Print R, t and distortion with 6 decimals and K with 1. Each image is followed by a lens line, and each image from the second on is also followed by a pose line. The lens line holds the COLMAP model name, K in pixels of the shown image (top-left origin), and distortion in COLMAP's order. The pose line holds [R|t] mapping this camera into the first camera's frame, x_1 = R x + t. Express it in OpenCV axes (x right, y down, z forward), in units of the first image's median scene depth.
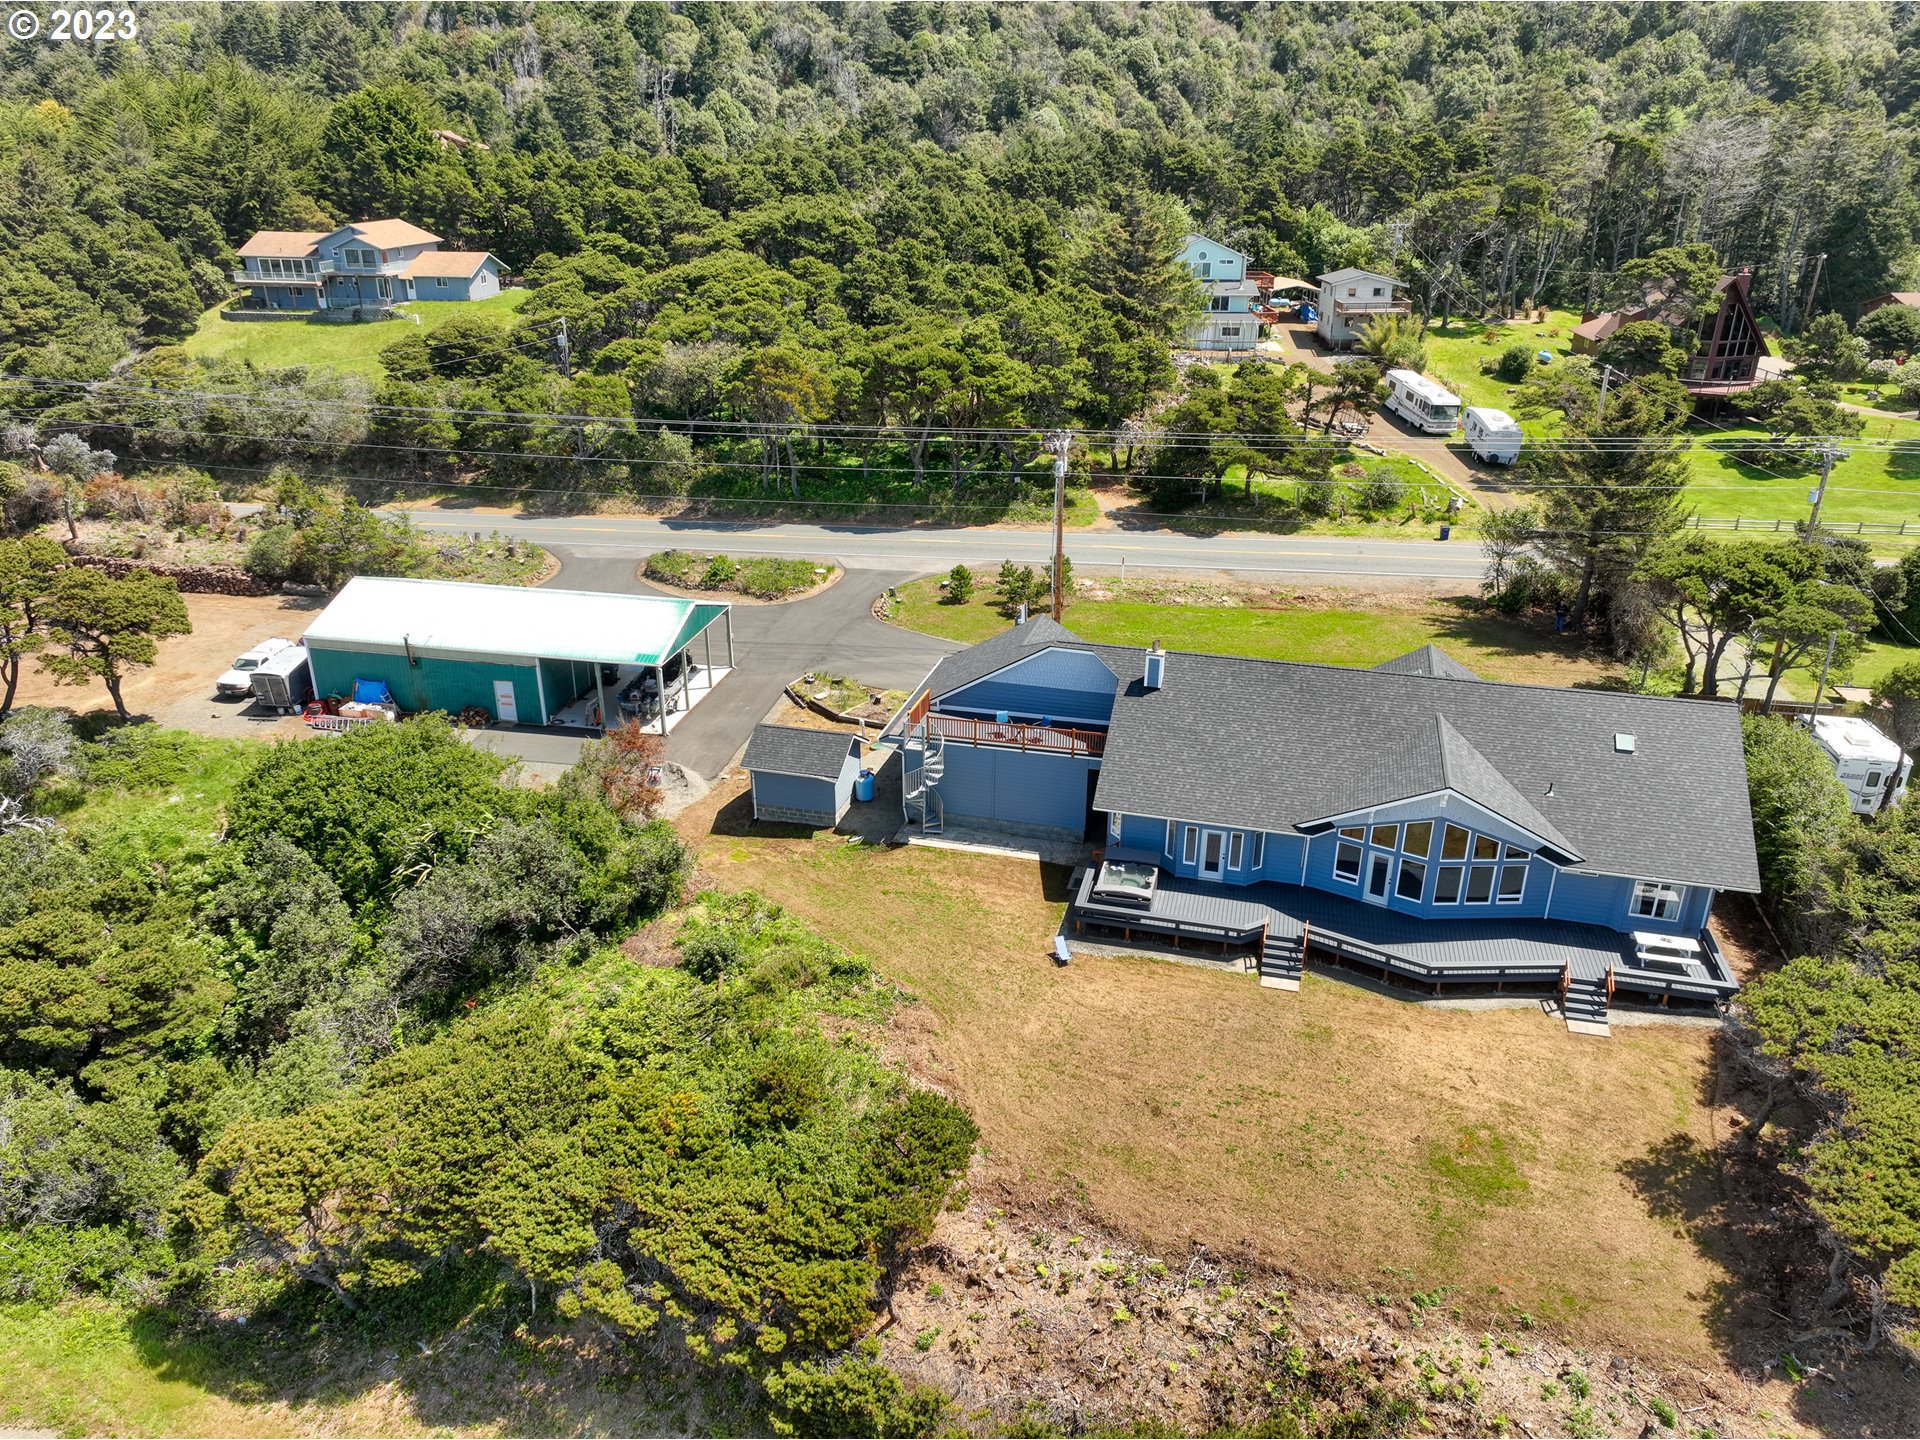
lens RADIAL K [[1339.0, 0, 960.0], [0, 1339.0, 720.0], [0, 0, 1]] dist [-0.000471, -0.000043]
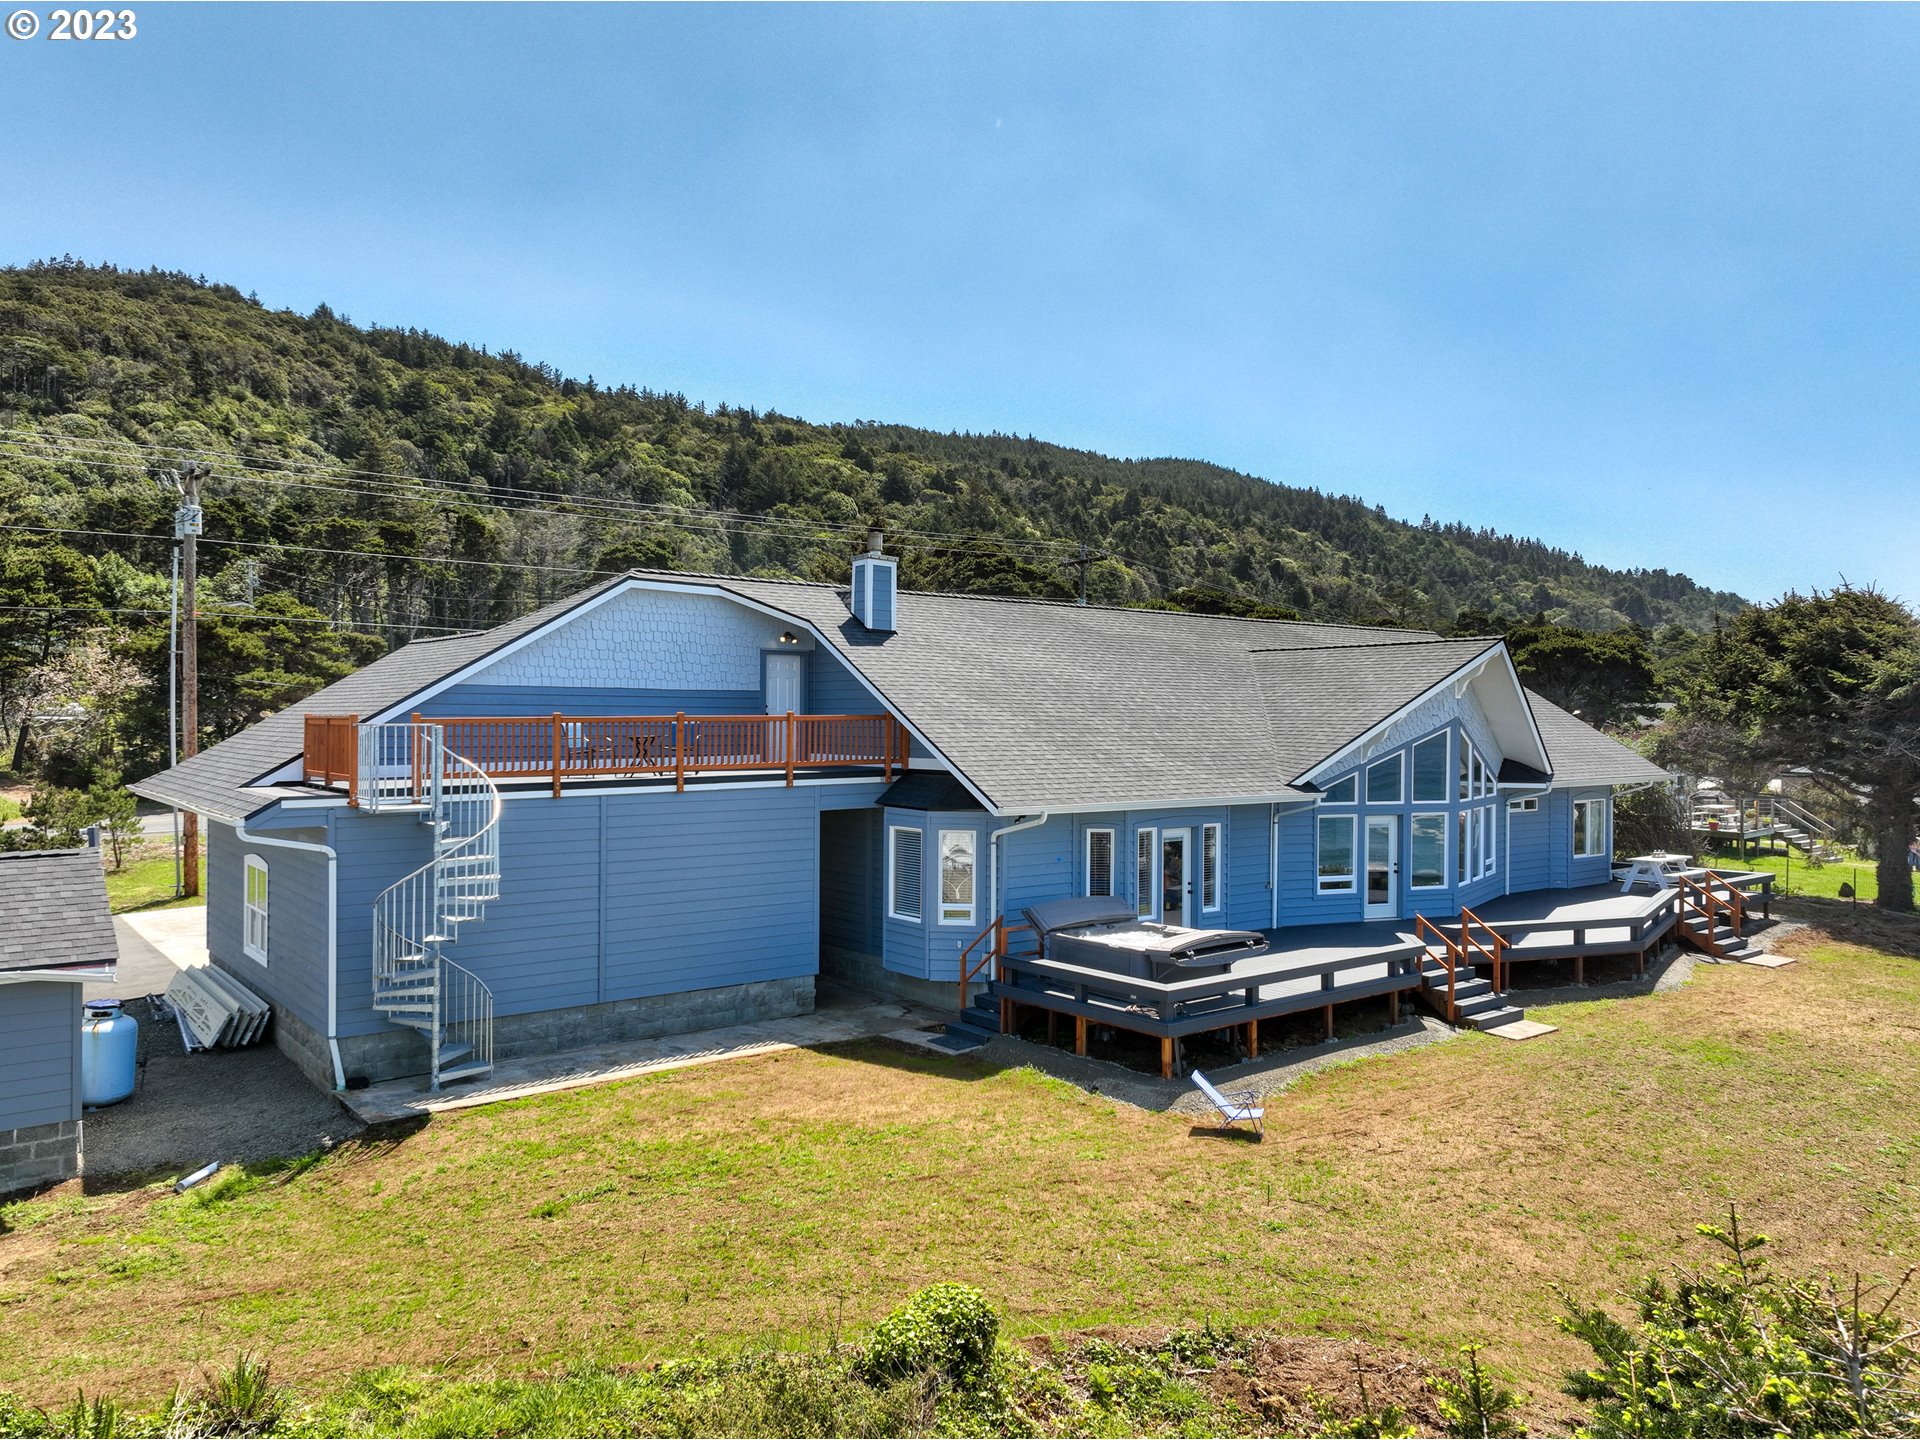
lens RADIAL K [[1339.0, 0, 960.0], [0, 1339.0, 720.0], [0, 0, 1]] dist [-0.000471, -0.000043]
pose [[0.584619, 0.002895, 0.811303, -0.246998], [0.315470, 0.920488, -0.230610, 0.133814], [-0.747462, 0.390761, 0.537221, 0.797195]]
